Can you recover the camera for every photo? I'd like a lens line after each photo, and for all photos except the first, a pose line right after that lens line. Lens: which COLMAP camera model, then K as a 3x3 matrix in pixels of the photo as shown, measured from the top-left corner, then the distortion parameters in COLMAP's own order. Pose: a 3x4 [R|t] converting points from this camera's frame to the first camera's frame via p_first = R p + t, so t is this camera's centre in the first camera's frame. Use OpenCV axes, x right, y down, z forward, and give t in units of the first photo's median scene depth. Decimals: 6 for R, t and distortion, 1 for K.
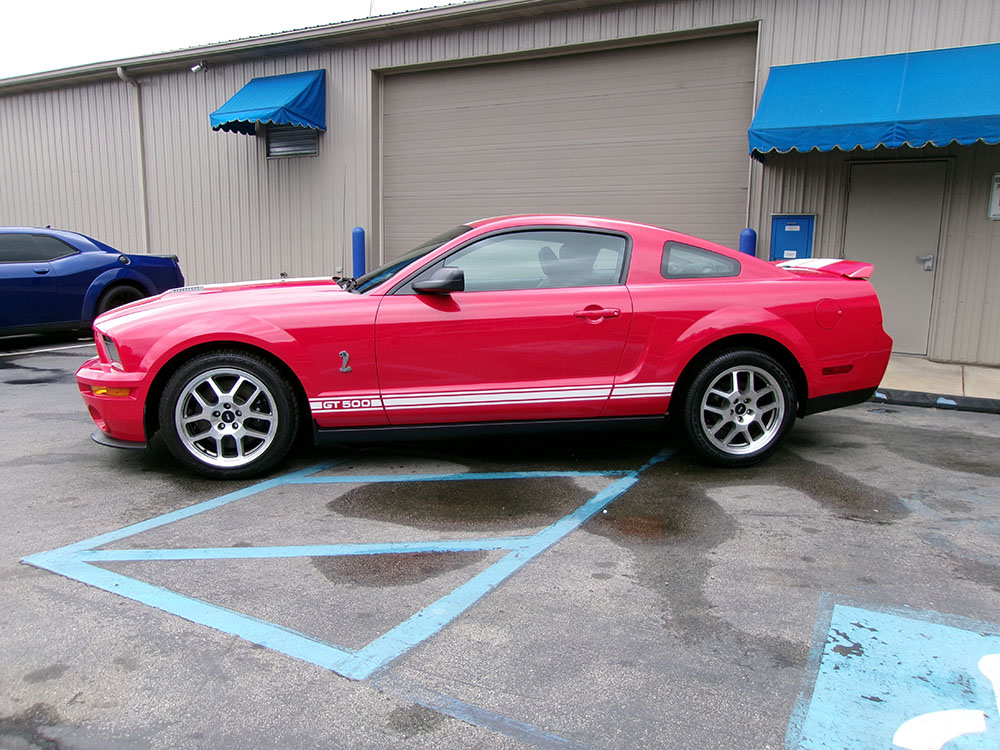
lens RADIAL K [[768.5, 0, 495.3], [0, 768.5, 378.1], [0, 0, 1]] dist [-0.016267, 0.035405]
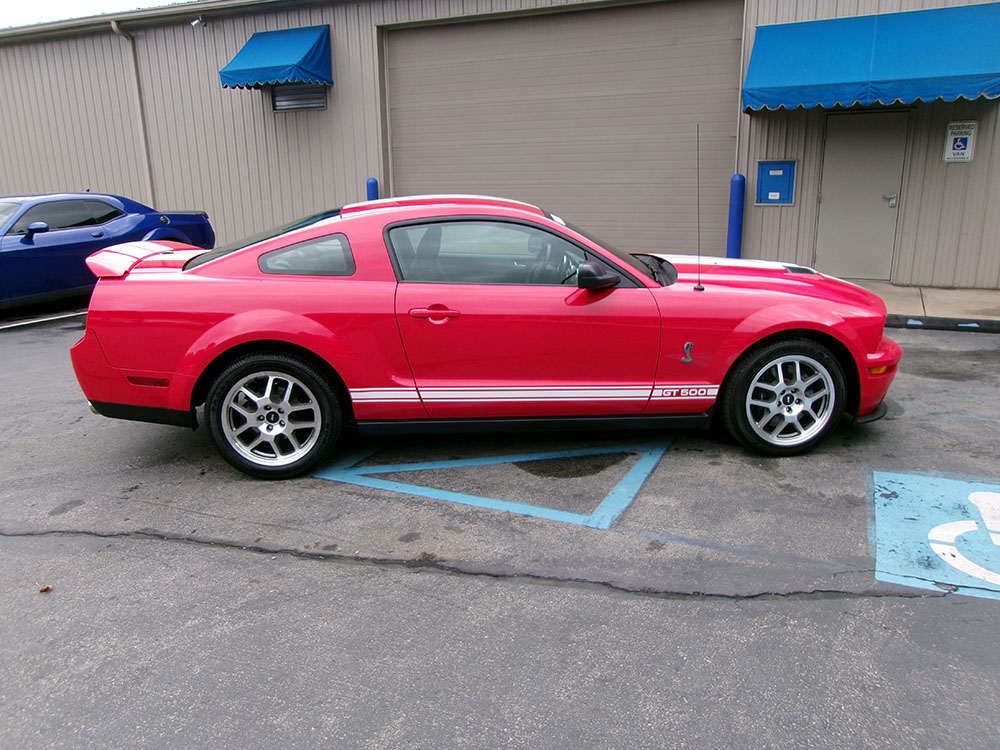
lens RADIAL K [[768.5, 0, 495.3], [0, 768.5, 378.1], [0, 0, 1]] dist [-0.016267, 0.035405]
pose [[0.996613, -0.050934, 0.064569, -0.142188], [0.044456, 0.994186, 0.098074, -0.025972], [-0.069189, -0.094871, 0.993082, -0.160462]]
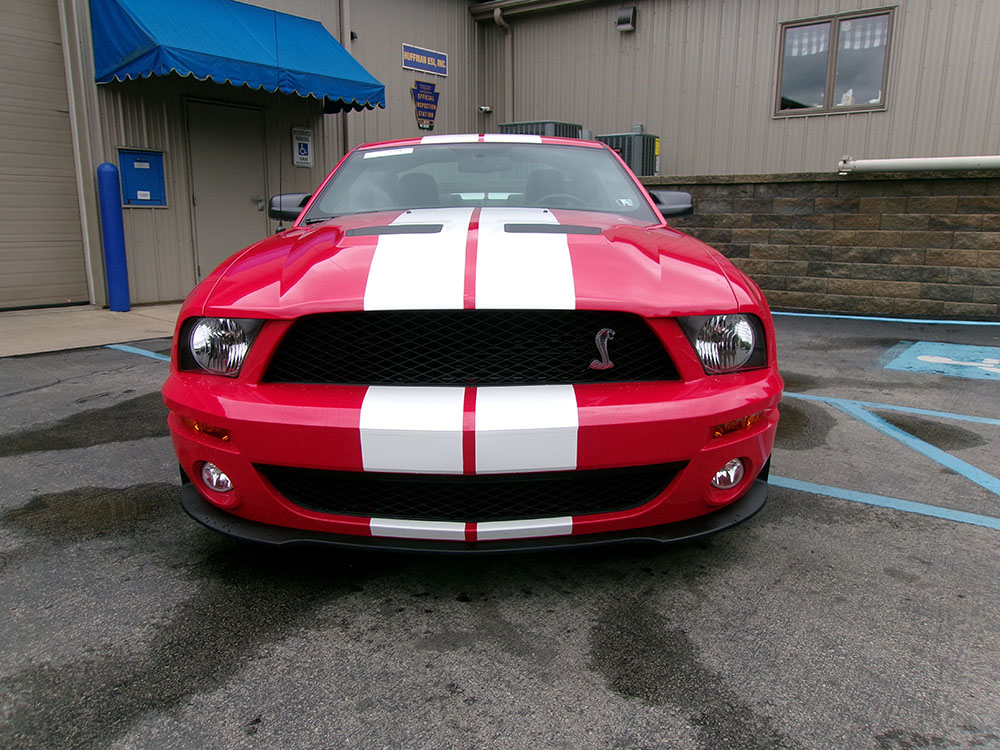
lens RADIAL K [[768.5, 0, 495.3], [0, 768.5, 378.1], [0, 0, 1]] dist [-0.016267, 0.035405]
pose [[0.143784, -0.218270, 0.965238, -0.556682], [0.161821, 0.967430, 0.194661, -0.076536], [-0.976289, 0.128206, 0.174422, 0.574763]]
